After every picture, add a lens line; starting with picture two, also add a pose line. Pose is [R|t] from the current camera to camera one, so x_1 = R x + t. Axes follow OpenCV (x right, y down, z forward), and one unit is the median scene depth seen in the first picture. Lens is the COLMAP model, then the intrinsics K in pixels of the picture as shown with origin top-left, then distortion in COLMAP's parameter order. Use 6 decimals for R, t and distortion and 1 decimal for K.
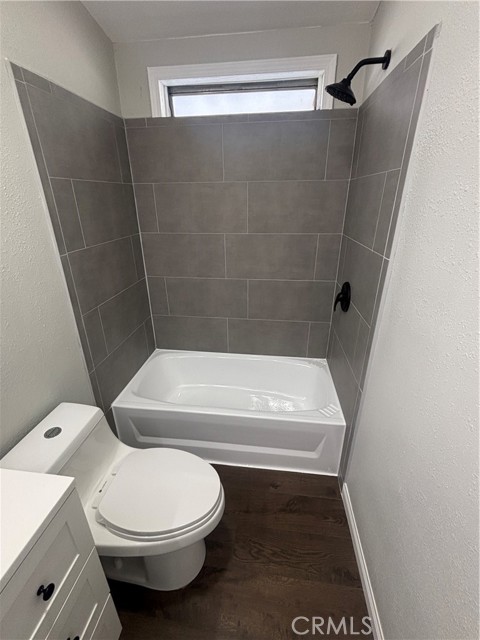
lens RADIAL K [[283.4, 0, 240.0], [0, 283.4, 320.0], [0, 0, 1]] dist [-0.002487, -0.000439]
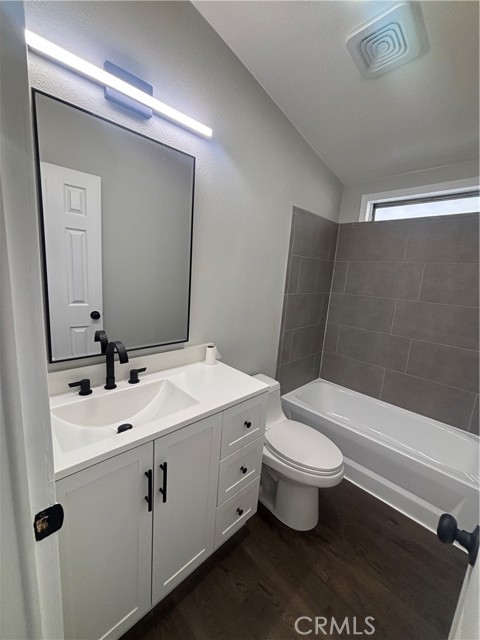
lens RADIAL K [[259.7, 0, 237.6], [0, 259.7, 319.5], [0, 0, 1]] dist [-0.000616, -0.000012]
pose [[0.781390, 0.170017, -0.600436, 0.115523], [-0.310383, 0.940602, -0.137586, 0.182425], [0.541380, 0.293873, 0.787748, -0.315014]]
